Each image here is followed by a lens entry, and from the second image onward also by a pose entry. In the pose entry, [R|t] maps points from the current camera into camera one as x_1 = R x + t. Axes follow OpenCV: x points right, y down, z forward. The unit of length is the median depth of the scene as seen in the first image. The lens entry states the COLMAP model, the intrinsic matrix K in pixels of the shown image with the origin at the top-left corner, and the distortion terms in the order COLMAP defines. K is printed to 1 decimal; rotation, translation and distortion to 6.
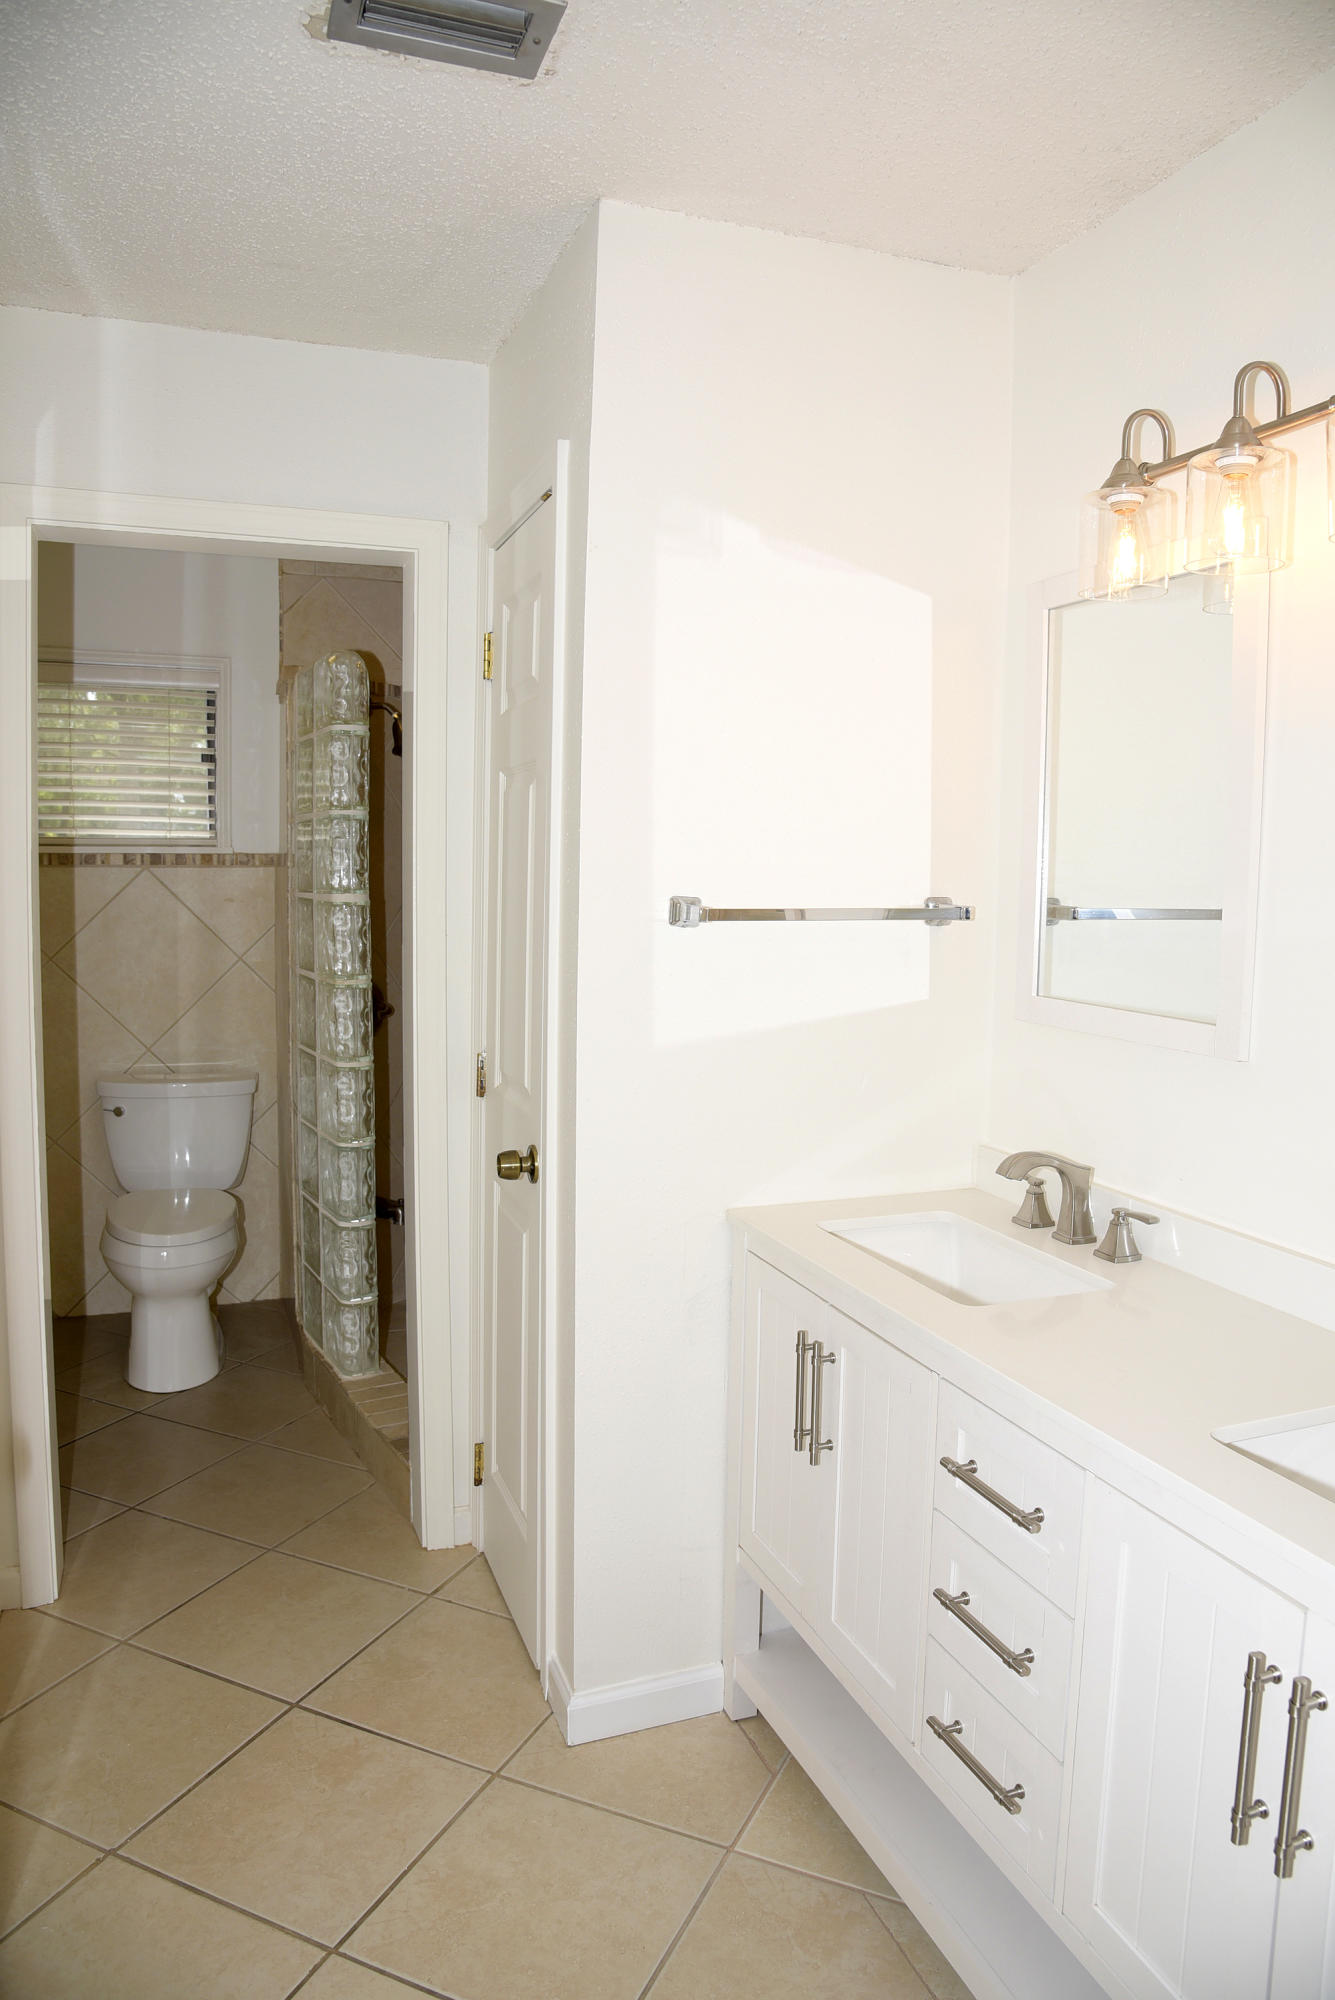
lens RADIAL K [[1376.0, 0, 665.3], [0, 1376.0, 996.5], [0, 0, 1]] dist [-0.098007, 0.041447]
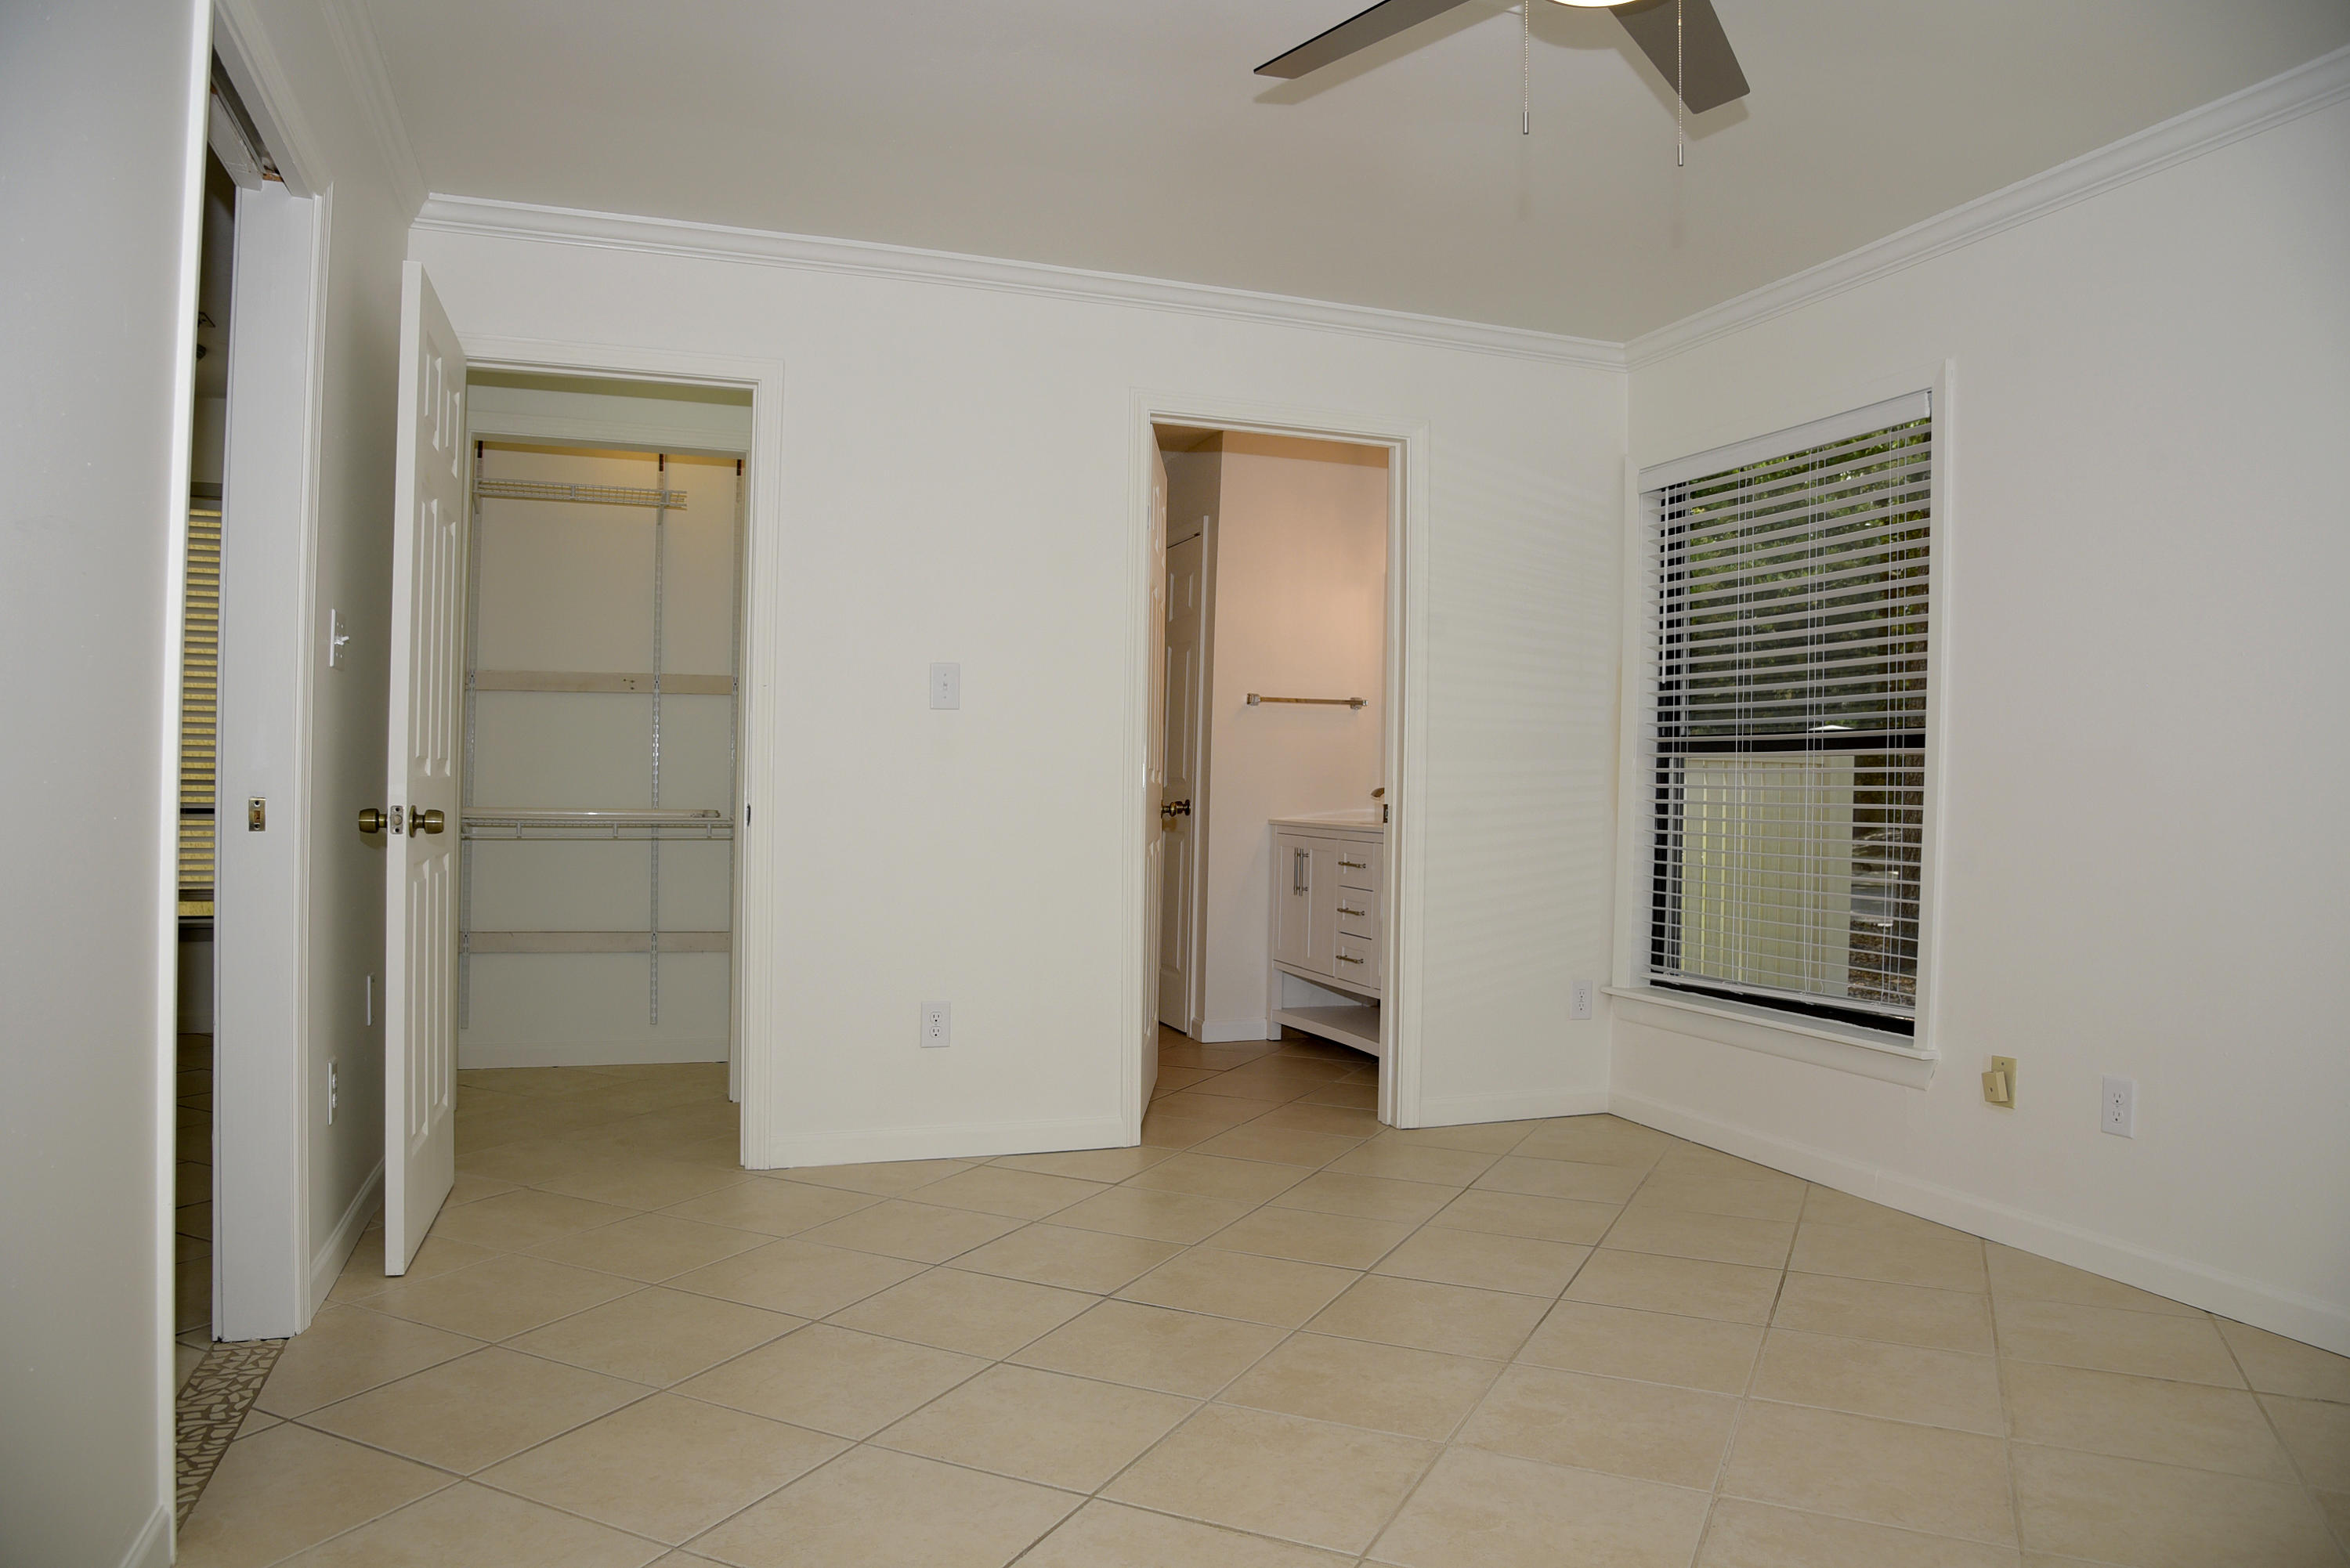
lens RADIAL K [[1616.7, 0, 1176.0], [0, 1616.7, 787.1], [0, 0, 1]] dist [-0.098007, 0.041447]
pose [[0.999905, 0.009602, -0.009855, -0.057875], [-0.010441, 0.995982, -0.088943, 0.219279], [0.008961, 0.089037, 0.995988, -1.176833]]
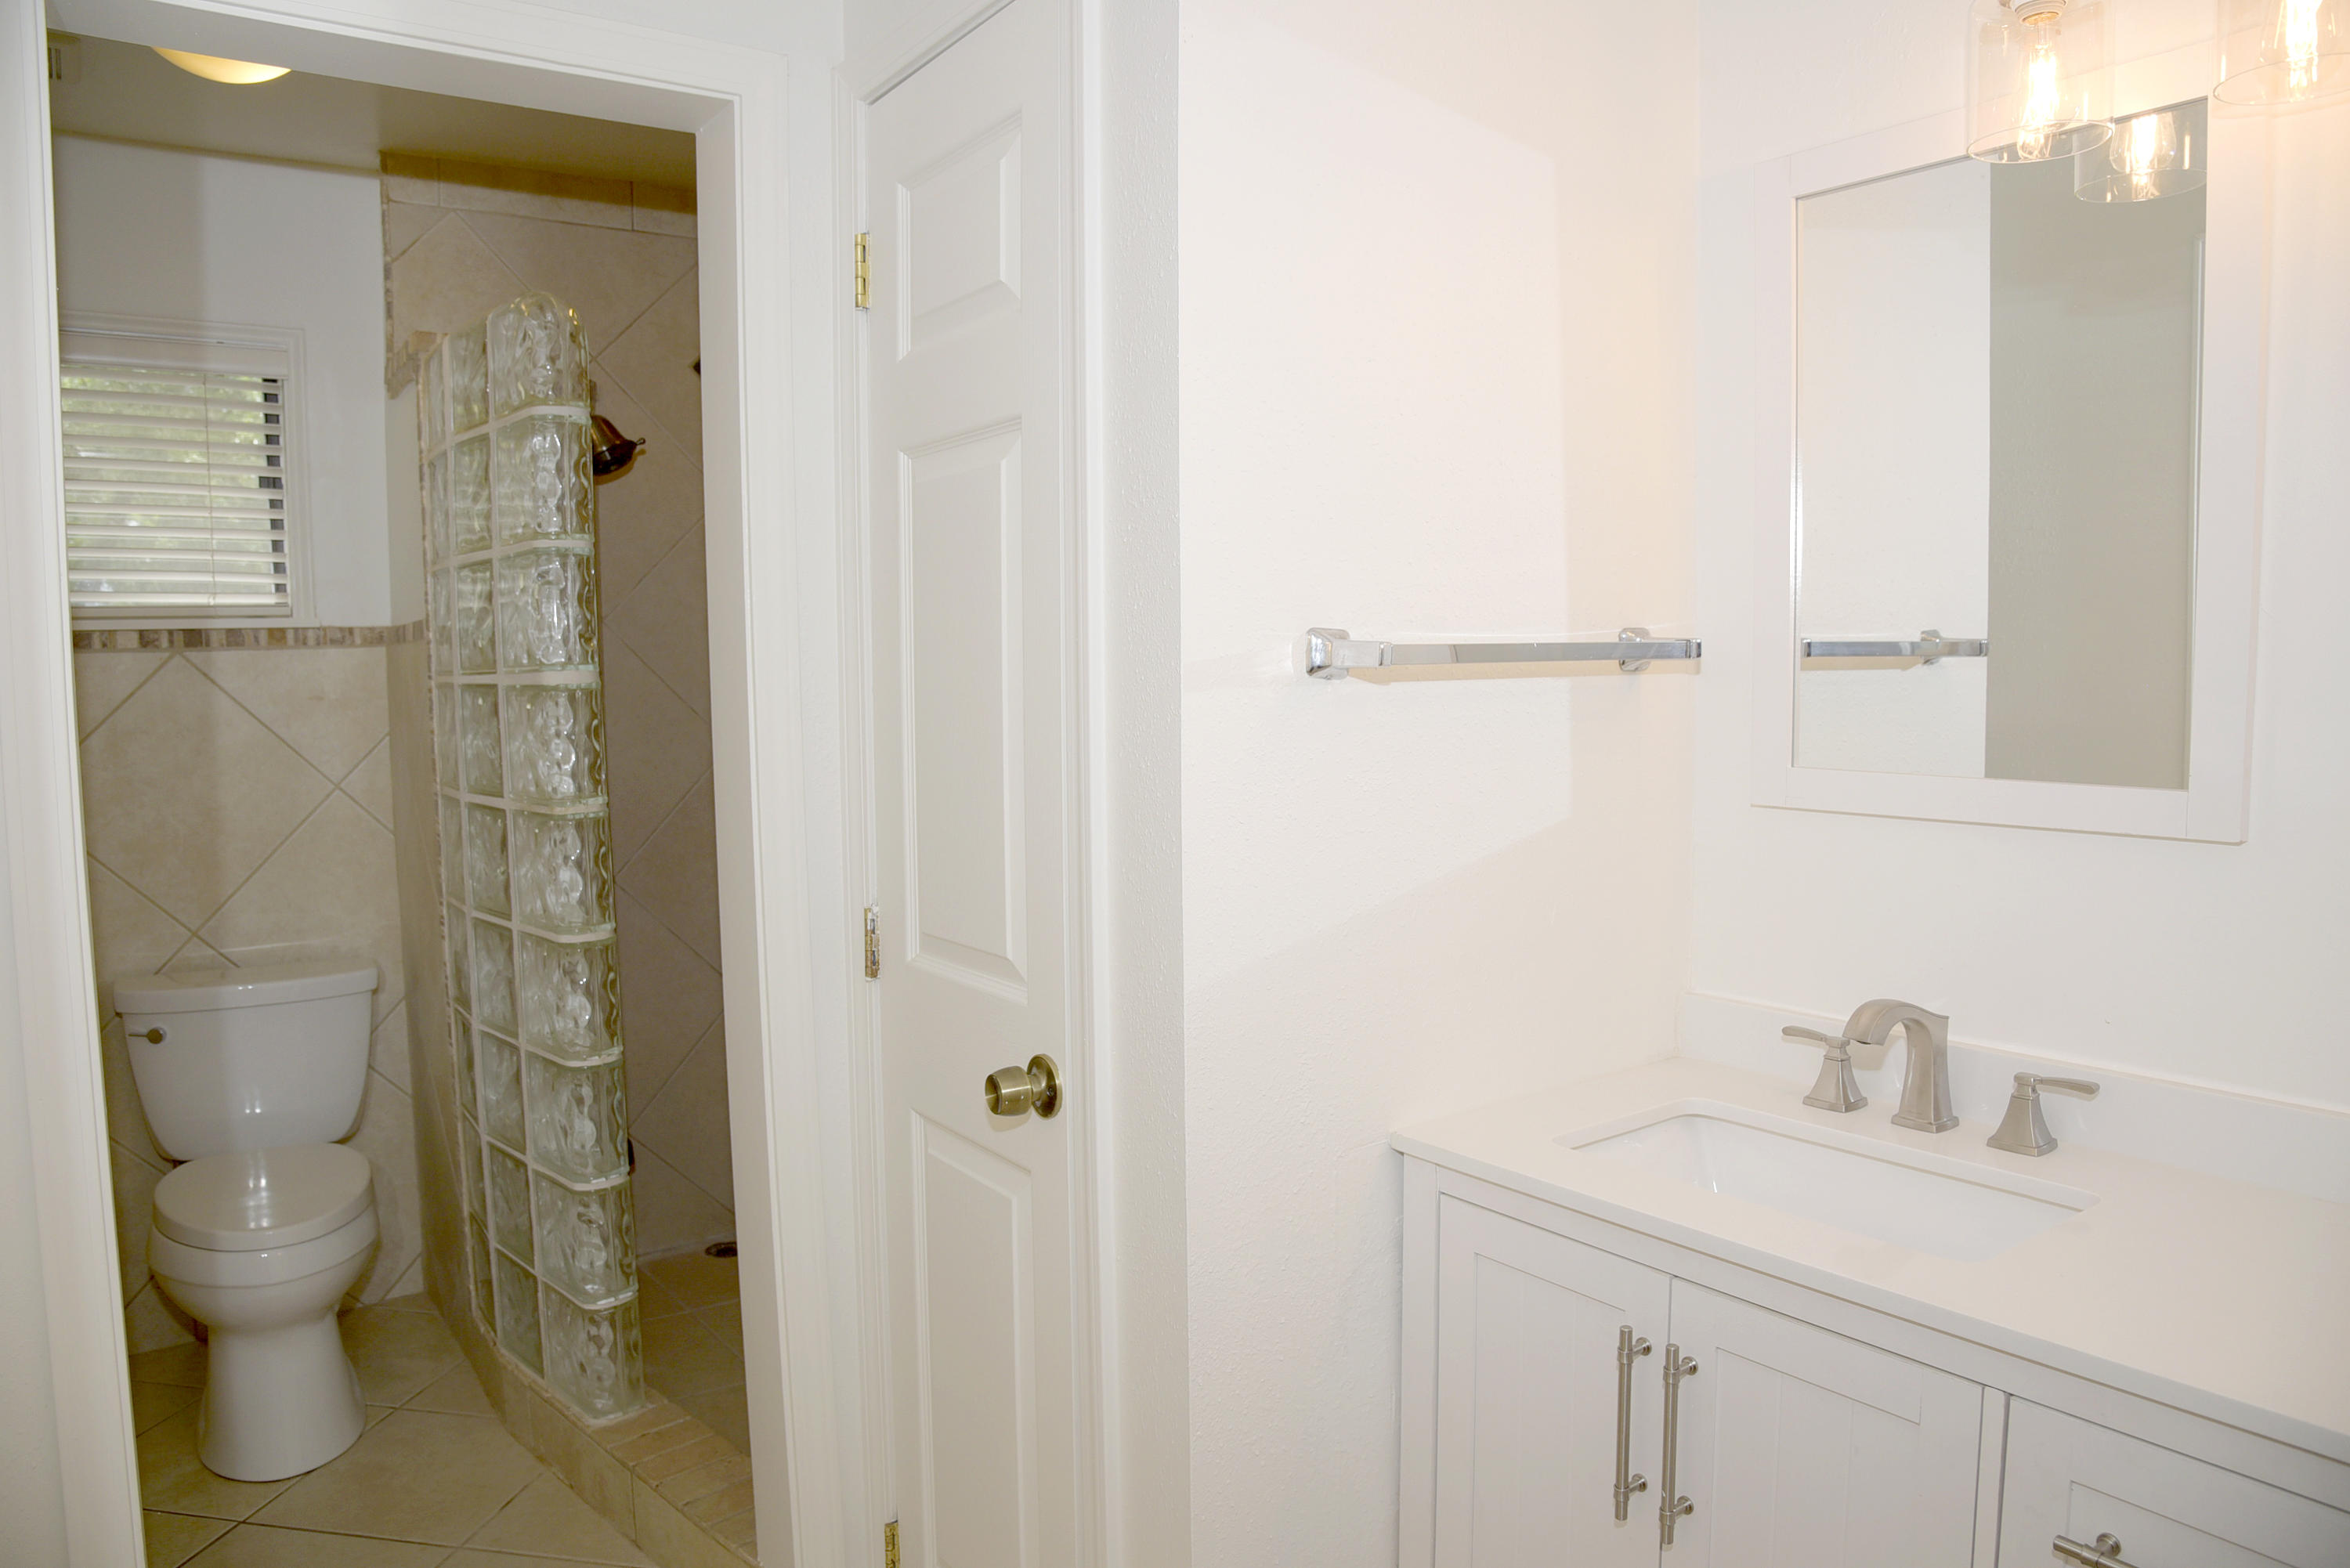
lens RADIAL K [[1616.7, 0, 1183.6], [0, 1616.7, 794.5], [0, 0, 1]] dist [-0.098007, 0.041447]
pose [[0.964371, -0.049835, 0.259817, -0.139568], [0.052375, 0.998623, -0.002856, -0.000447], [-0.259317, 0.016363, 0.965654, 0.192487]]
